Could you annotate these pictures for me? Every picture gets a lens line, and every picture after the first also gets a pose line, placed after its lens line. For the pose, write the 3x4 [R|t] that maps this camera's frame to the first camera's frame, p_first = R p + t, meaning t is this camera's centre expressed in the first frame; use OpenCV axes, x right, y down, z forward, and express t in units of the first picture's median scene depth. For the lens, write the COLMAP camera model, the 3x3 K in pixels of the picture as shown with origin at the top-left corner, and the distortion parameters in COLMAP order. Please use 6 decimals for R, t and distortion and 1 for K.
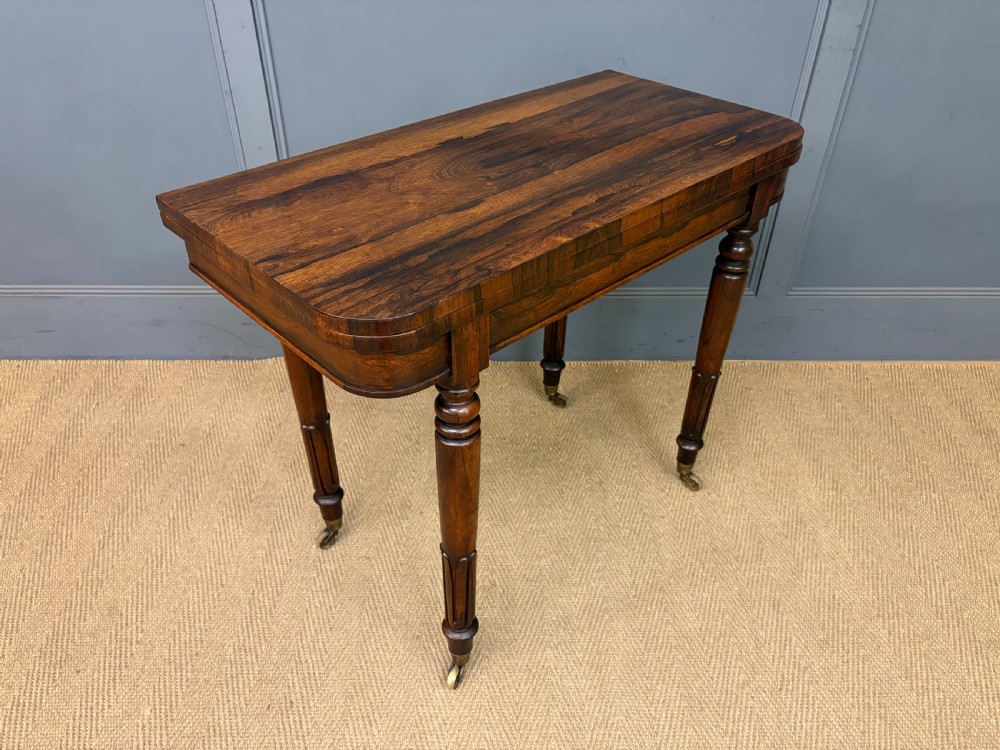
lens RADIAL K [[767.1, 0, 499.5], [0, 767.1, 375.9], [0, 0, 1]] dist [0.040784, -0.053540]
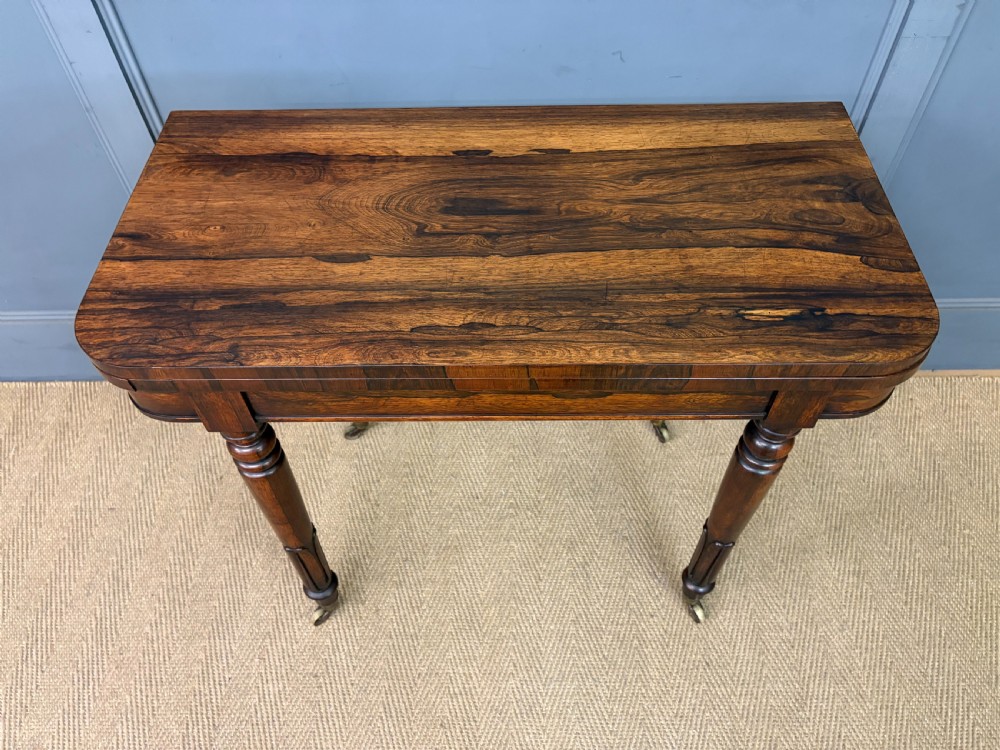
lens RADIAL K [[767.1, 0, 501.2], [0, 767.1, 377.7], [0, 0, 1]] dist [0.040784, -0.053540]
pose [[0.999315, -0.004985, -0.036673, 0.076805], [0.014588, 0.963716, 0.266530, -0.322811], [0.034014, -0.266883, 0.963129, 0.230971]]
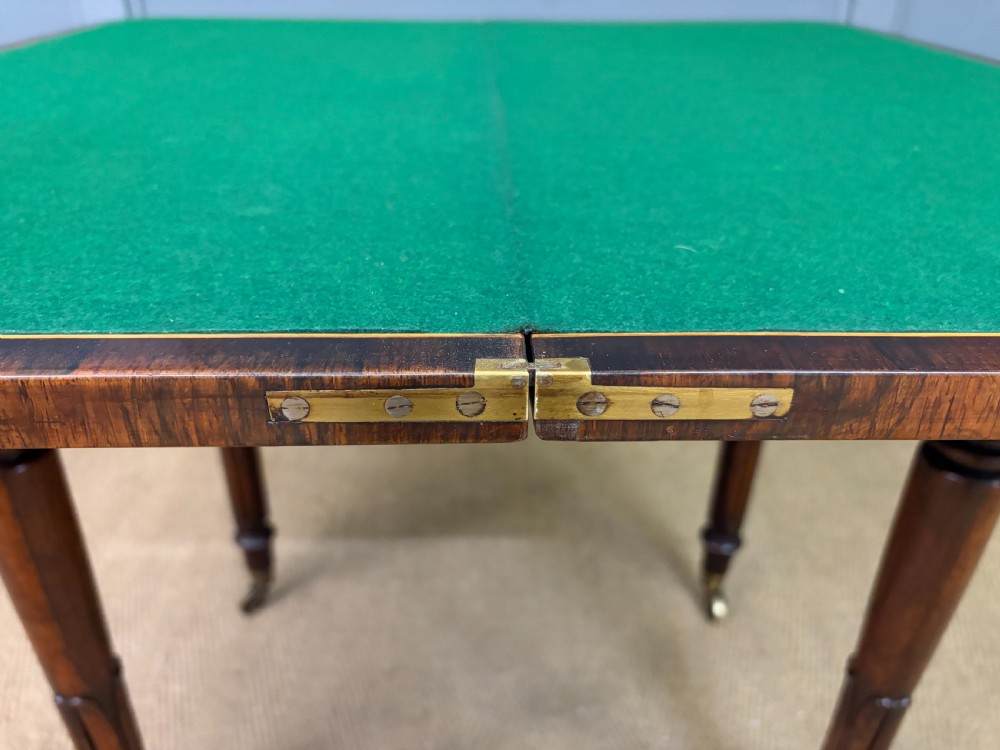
lens RADIAL K [[767.1, 0, 507.2], [0, 767.1, 382.0], [0, 0, 1]] dist [0.040784, -0.053540]
pose [[0.999731, -0.009305, 0.021226, 0.045088], [0.011906, 0.991971, -0.125904, 0.071887], [-0.019884, 0.126123, 0.991815, 0.303066]]
